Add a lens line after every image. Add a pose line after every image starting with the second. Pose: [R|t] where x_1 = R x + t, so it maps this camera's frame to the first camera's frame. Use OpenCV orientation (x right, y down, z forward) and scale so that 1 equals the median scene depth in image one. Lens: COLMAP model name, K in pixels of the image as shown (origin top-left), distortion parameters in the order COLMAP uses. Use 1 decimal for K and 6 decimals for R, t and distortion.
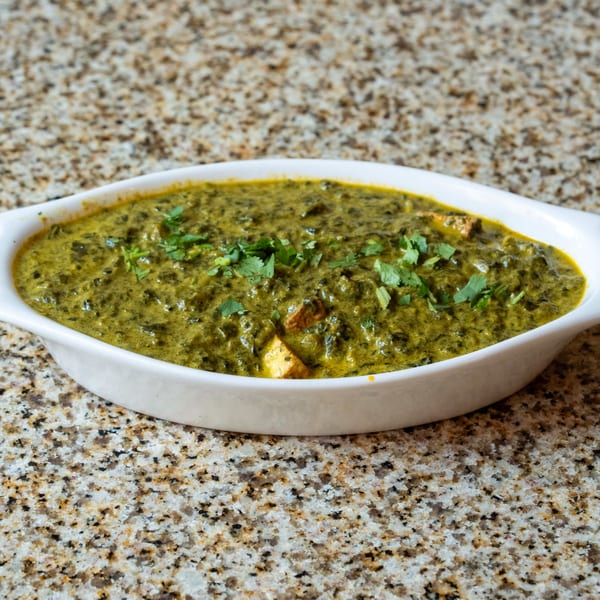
lens RADIAL K [[2662.9, 0, 290.4], [0, 2662.9, 250.8], [0, 0, 1]] dist [-0.174467, 0.000000]
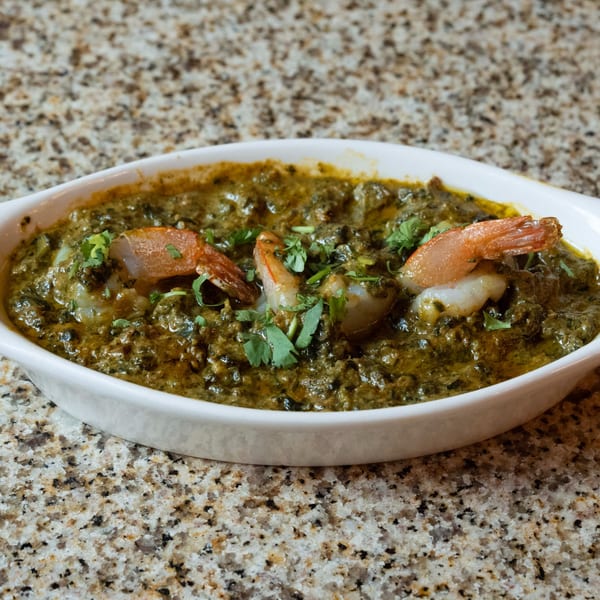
lens RADIAL K [[2662.9, 0, 299.0], [0, 2662.9, 298.3], [0, 0, 1]] dist [-0.174467, 0.000000]
pose [[0.999676, 0.012809, -0.021998, 0.057619], [-0.010632, 0.995288, 0.096380, -0.012608], [0.023129, -0.096115, 0.995102, 0.031867]]
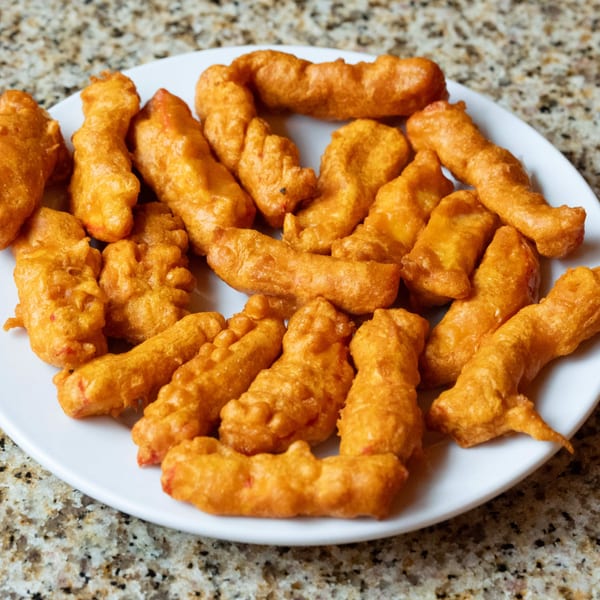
lens RADIAL K [[2662.9, 0, 273.6], [0, 2662.9, 297.4], [0, 0, 1]] dist [-0.174467, 0.000000]
pose [[0.999442, 0.033015, 0.005129, -0.103093], [-0.033410, 0.986814, 0.158374, -0.021990], [0.000167, -0.158457, 0.987366, 0.128091]]
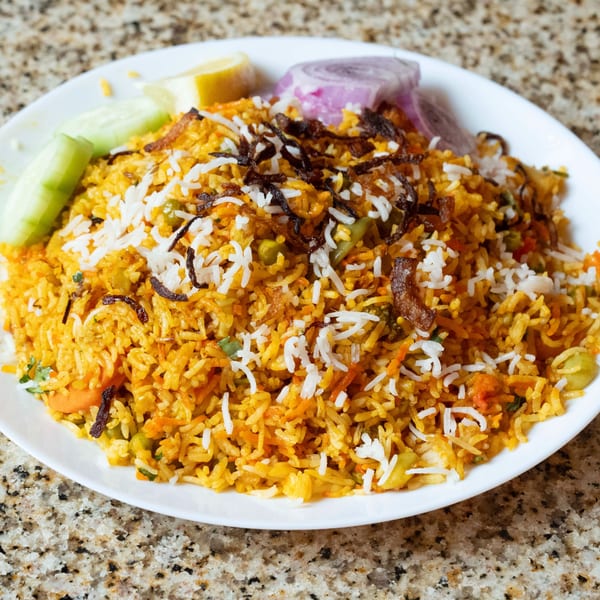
lens RADIAL K [[2662.9, 0, 300.3], [0, 2662.9, 299.7], [0, 0, 1]] dist [-0.174467, 0.000000]
pose [[0.999914, 0.010086, -0.008350, -0.020429], [-0.009150, 0.994383, 0.105446, -0.021719], [0.009366, -0.105360, 0.994390, 0.064196]]
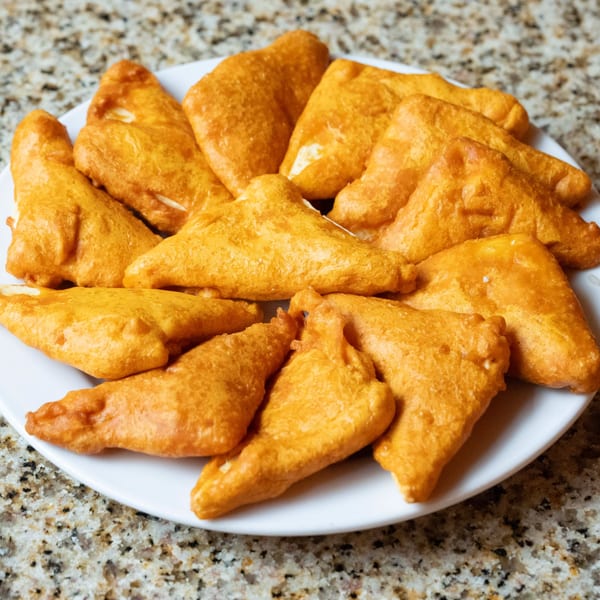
lens RADIAL K [[2662.9, 0, 303.9], [0, 2662.9, 277.1], [0, 0, 1]] dist [-0.174467, 0.000000]
pose [[0.998964, 0.031131, -0.033205, -0.027869], [-0.026207, 0.989861, 0.139604, -0.019409], [0.037214, -0.138589, 0.989651, 0.113141]]
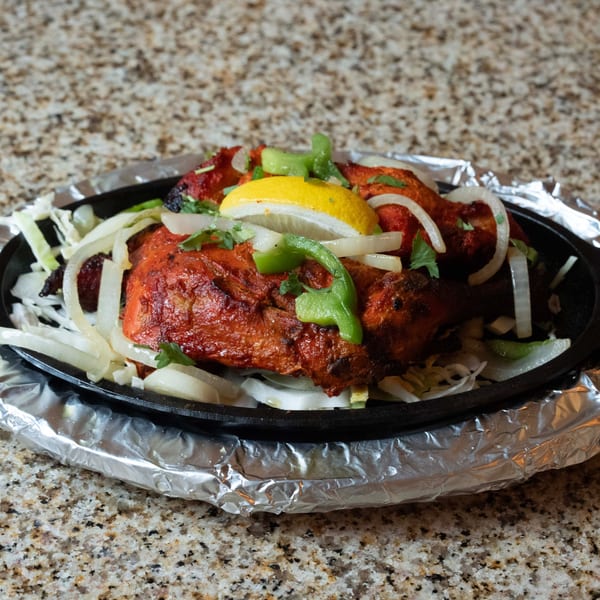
lens RADIAL K [[2662.9, 0, 304.5], [0, 2662.9, 330.8], [0, 0, 1]] dist [-0.174467, 0.000000]
pose [[0.999874, 0.002160, 0.015737, -0.001758], [-0.002312, 0.999951, 0.009663, 0.058201], [-0.015715, -0.009698, 0.999829, -0.109113]]
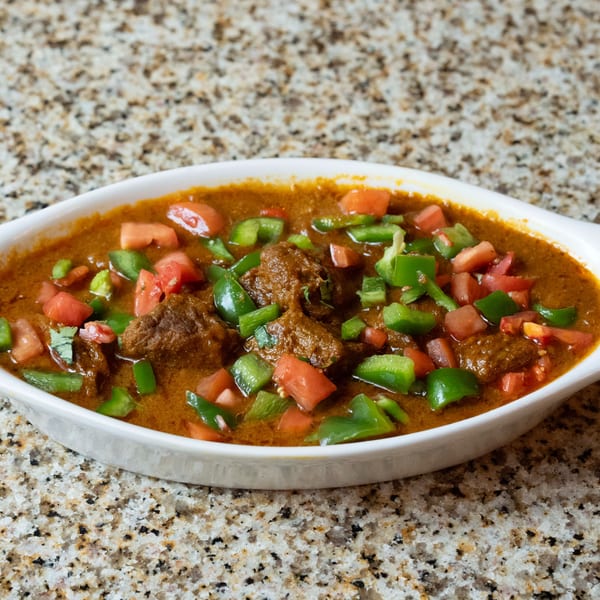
lens RADIAL K [[2662.9, 0, 292.5], [0, 2662.9, 275.2], [0, 0, 1]] dist [-0.174467, 0.000000]
pose [[0.999955, -0.006554, -0.006852, -0.010850], [0.007435, 0.990469, 0.137535, -0.049578], [0.005885, -0.137580, 0.990473, 0.033021]]
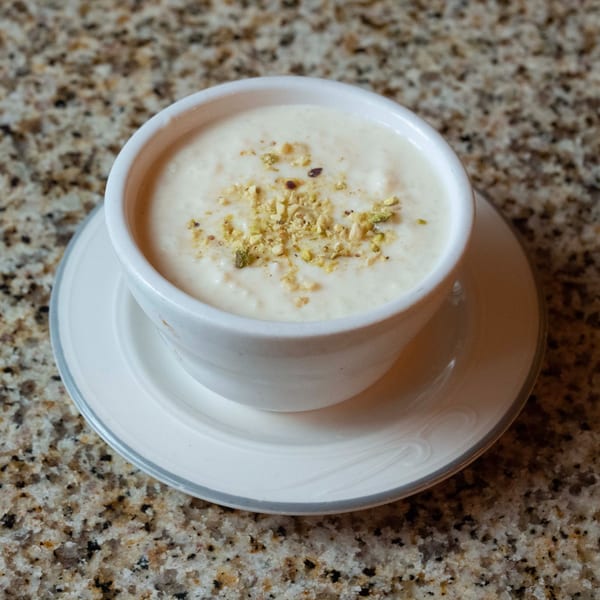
lens RADIAL K [[2662.9, 0, 302.2], [0, 2662.9, 302.0], [0, 0, 1]] dist [-0.174467, 0.000000]
pose [[0.998331, 0.041828, -0.039828, 0.074818], [-0.031432, 0.971985, 0.232934, -0.072088], [0.048455, -0.231293, 0.971677, 0.205150]]
